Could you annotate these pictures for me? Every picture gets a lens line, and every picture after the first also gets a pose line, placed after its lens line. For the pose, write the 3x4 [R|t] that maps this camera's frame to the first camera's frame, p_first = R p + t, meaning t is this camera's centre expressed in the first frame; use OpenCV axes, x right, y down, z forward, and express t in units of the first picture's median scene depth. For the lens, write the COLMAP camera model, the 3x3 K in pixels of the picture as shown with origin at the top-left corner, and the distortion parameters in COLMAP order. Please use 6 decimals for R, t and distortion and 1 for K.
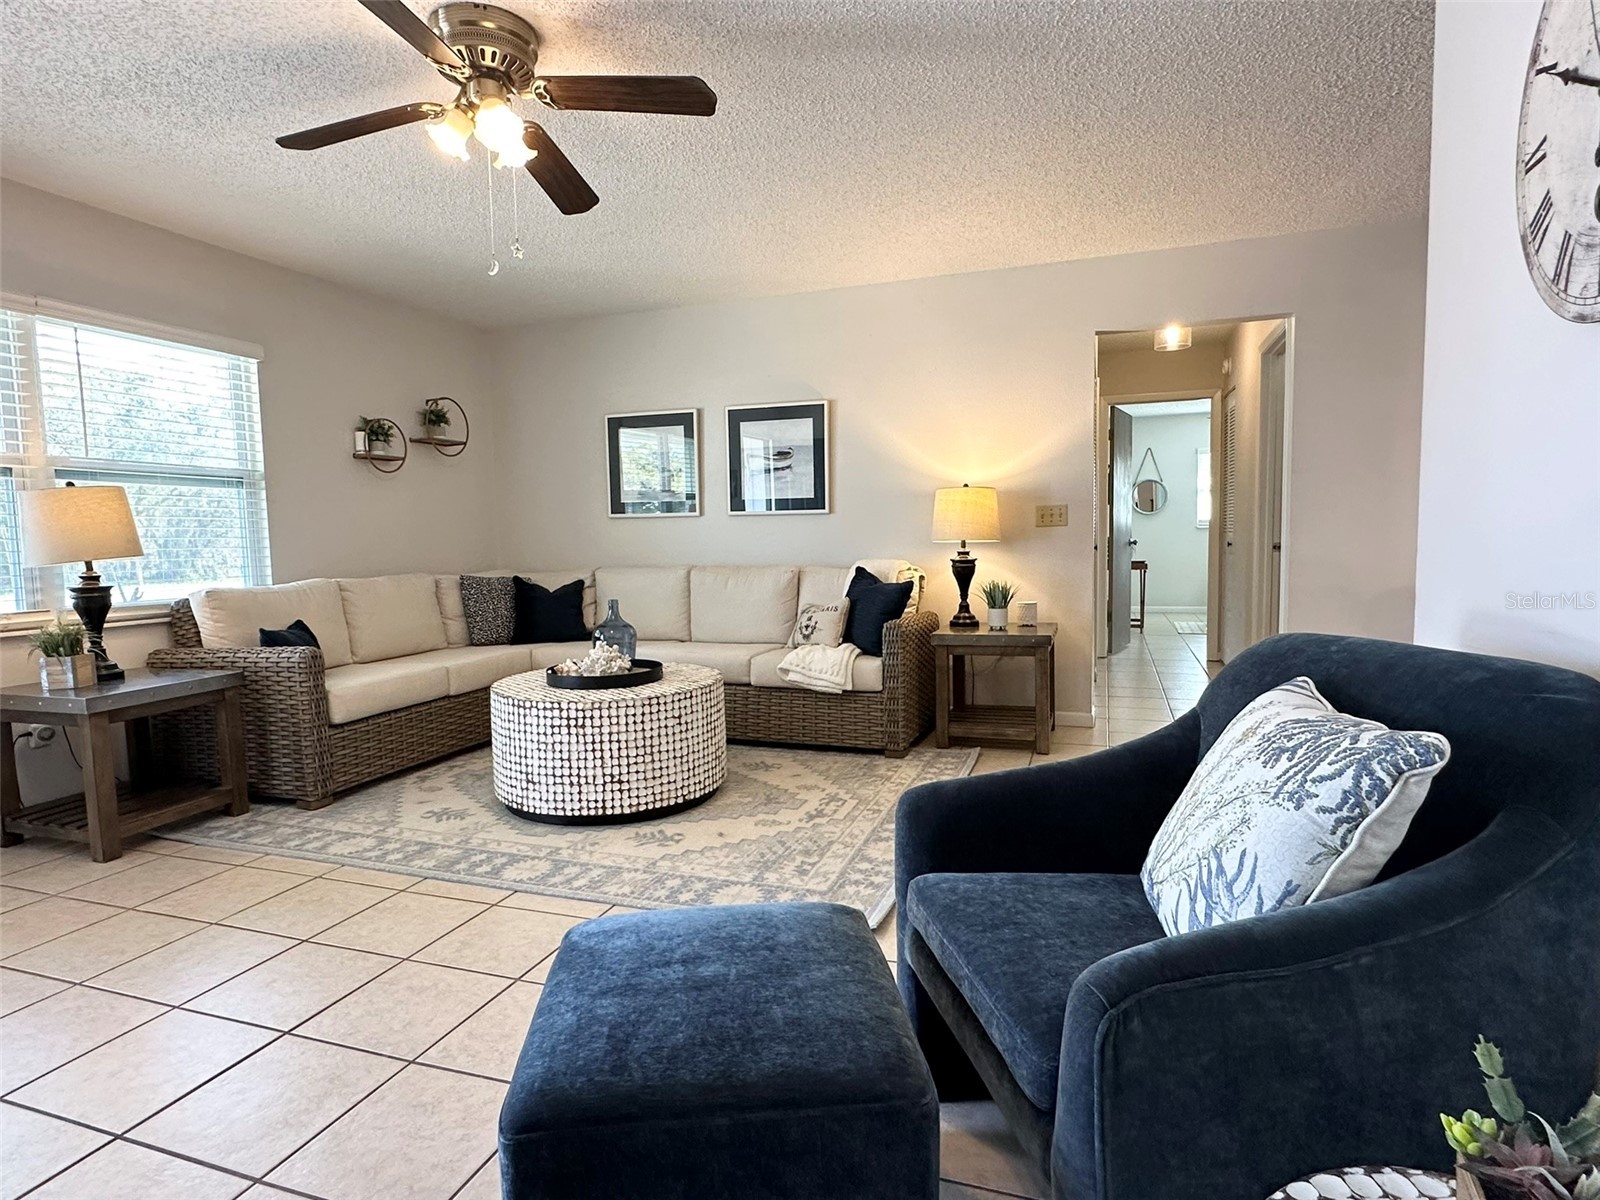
lens RADIAL K [[864.8, 0, 797.0], [0, 864.8, 600.8], [0, 0, 1]] dist [-0.003945, 0.004027]
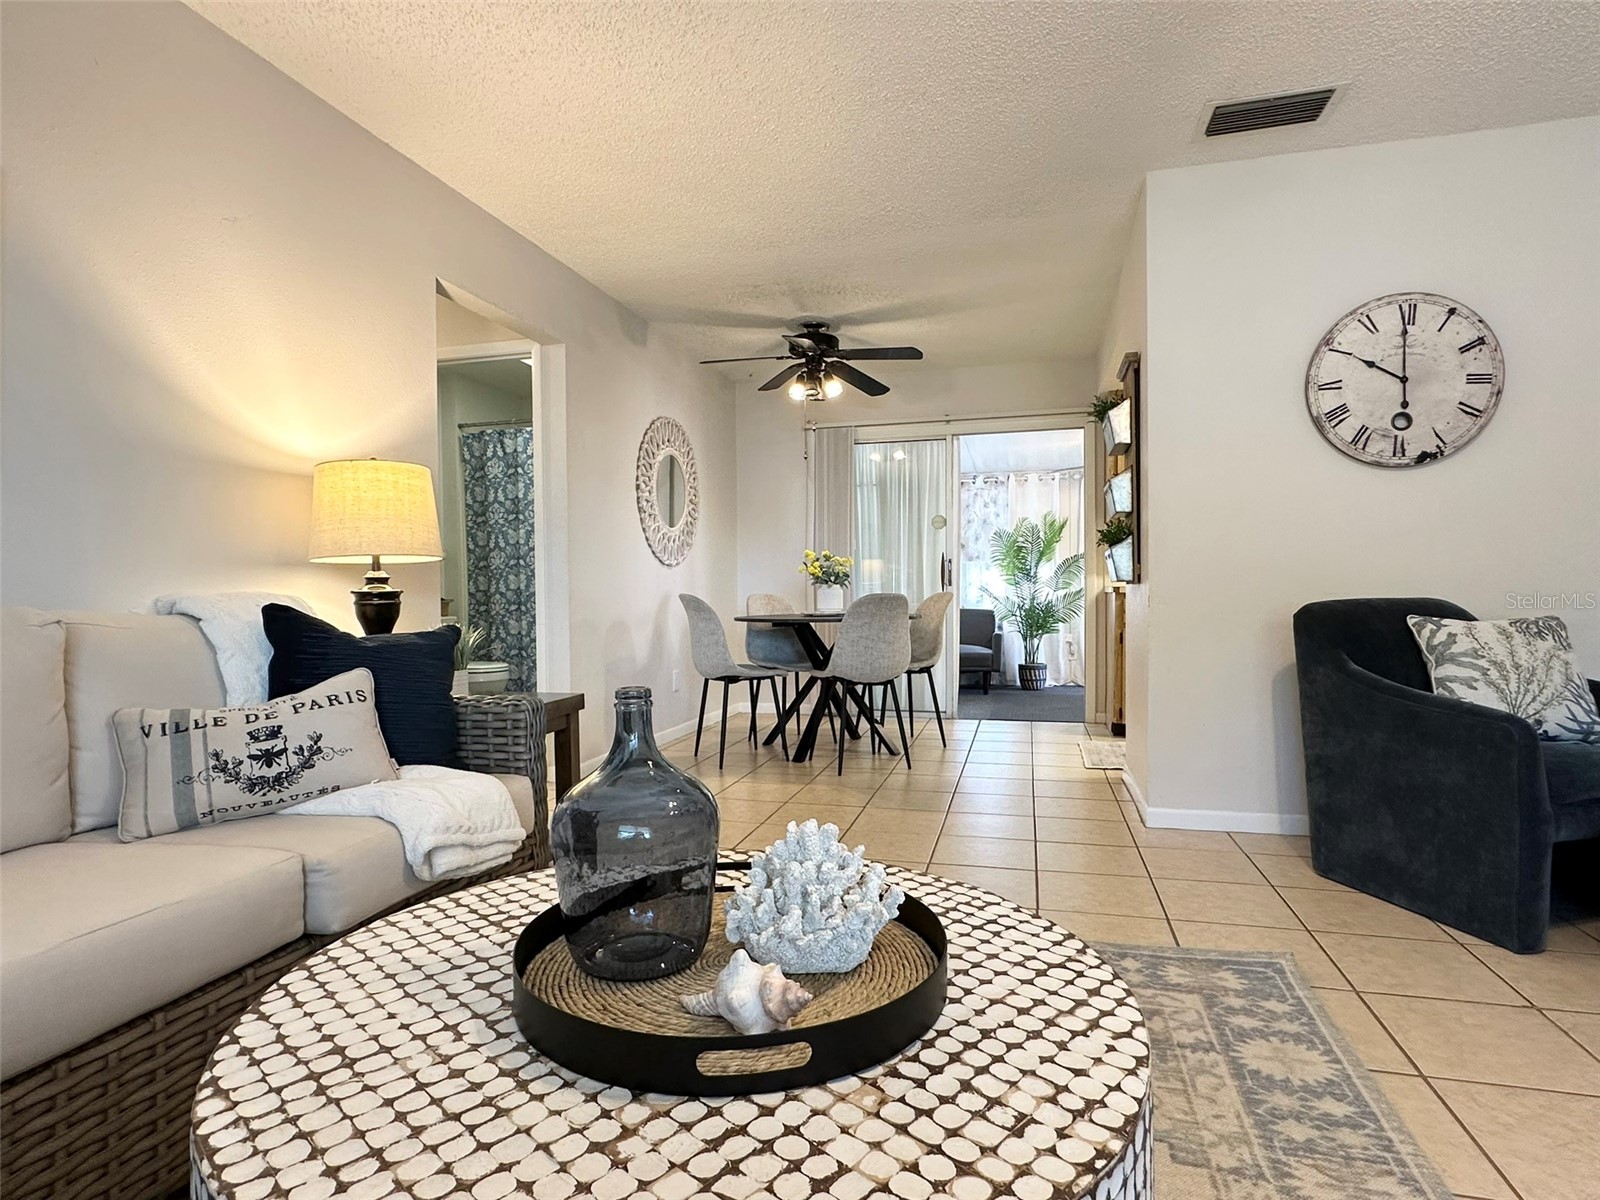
lens RADIAL K [[864.8, 0, 794.6], [0, 864.8, 600.8], [0, 0, 1]] dist [-0.003945, 0.004027]
pose [[-0.072455, 0.006314, 0.997352, -0.563278], [0.084351, 0.996436, -0.000181, -0.028506], [-0.993798, 0.084115, -0.072729, 1.121906]]
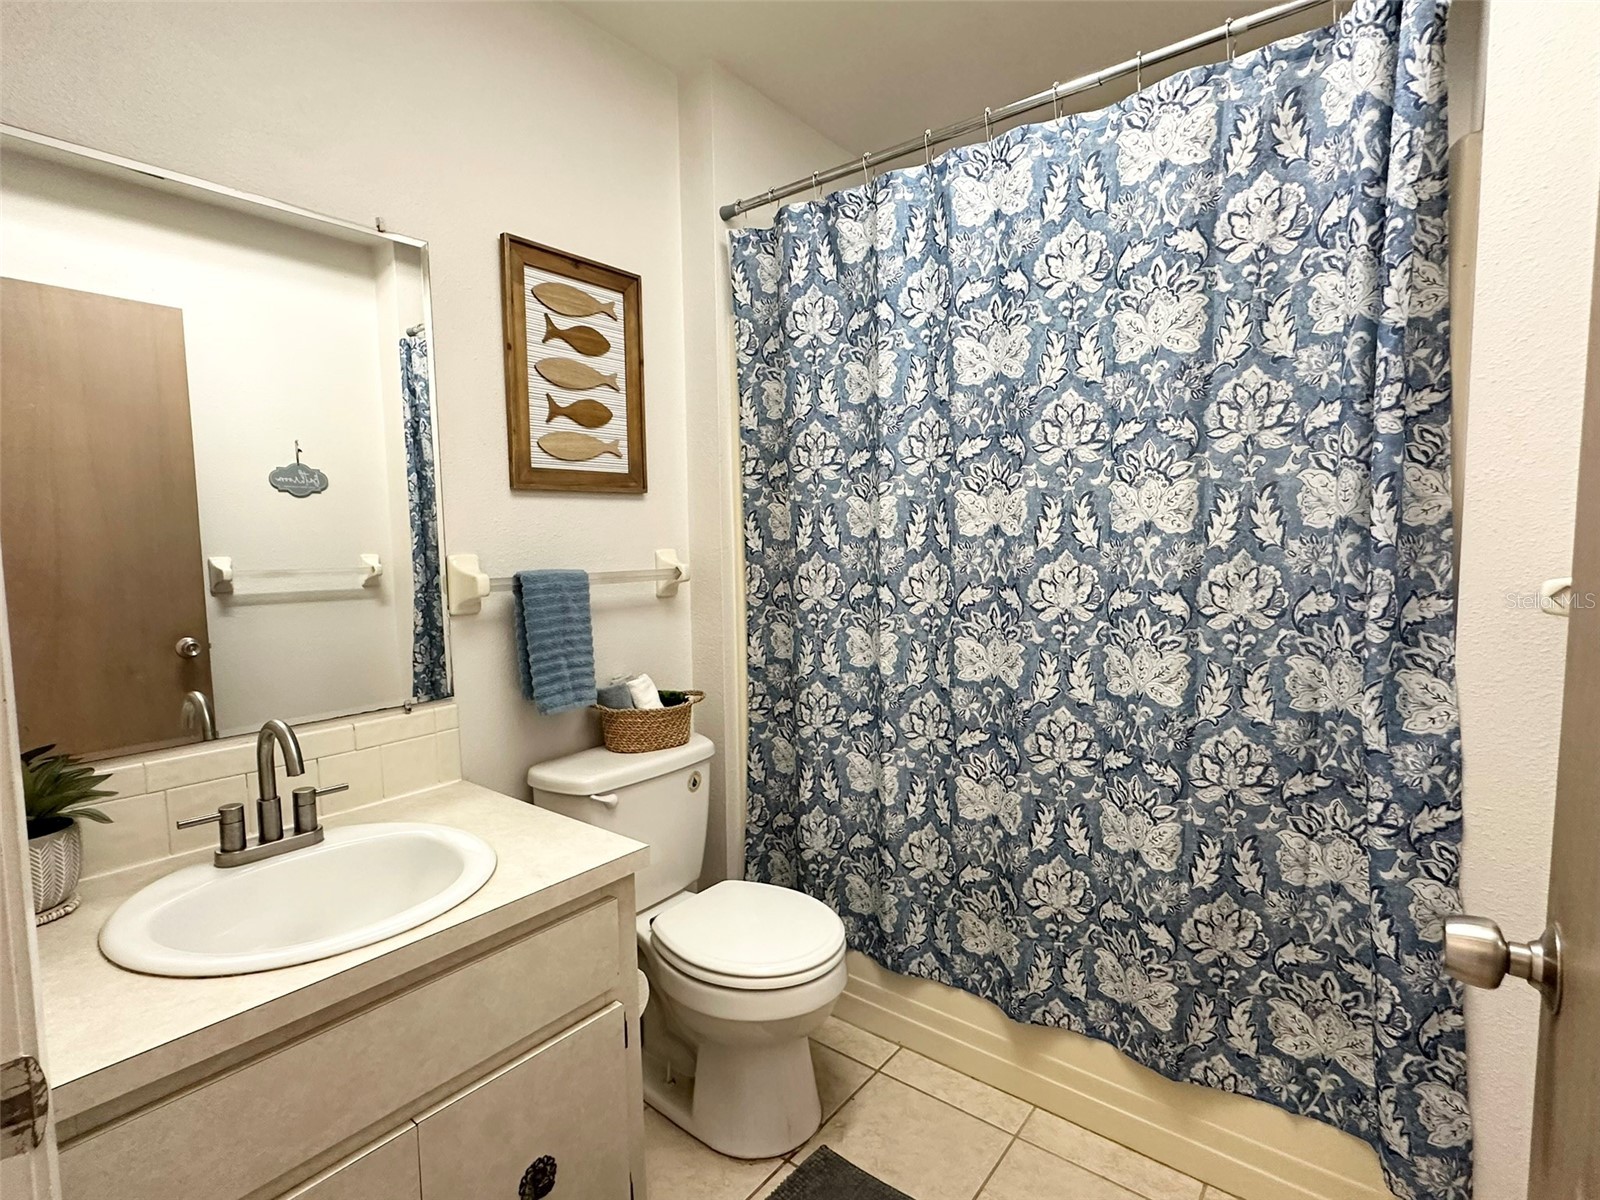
lens RADIAL K [[789.7, 0, 794.9], [0, 789.7, 598.3], [0, 0, 1]] dist [0.000490, -0.000501]
pose [[0.321967, -0.053104, 0.945260, 0.829128], [0.071965, 0.996910, 0.031494, -0.187141], [-0.944012, 0.057886, 0.324794, 1.452929]]
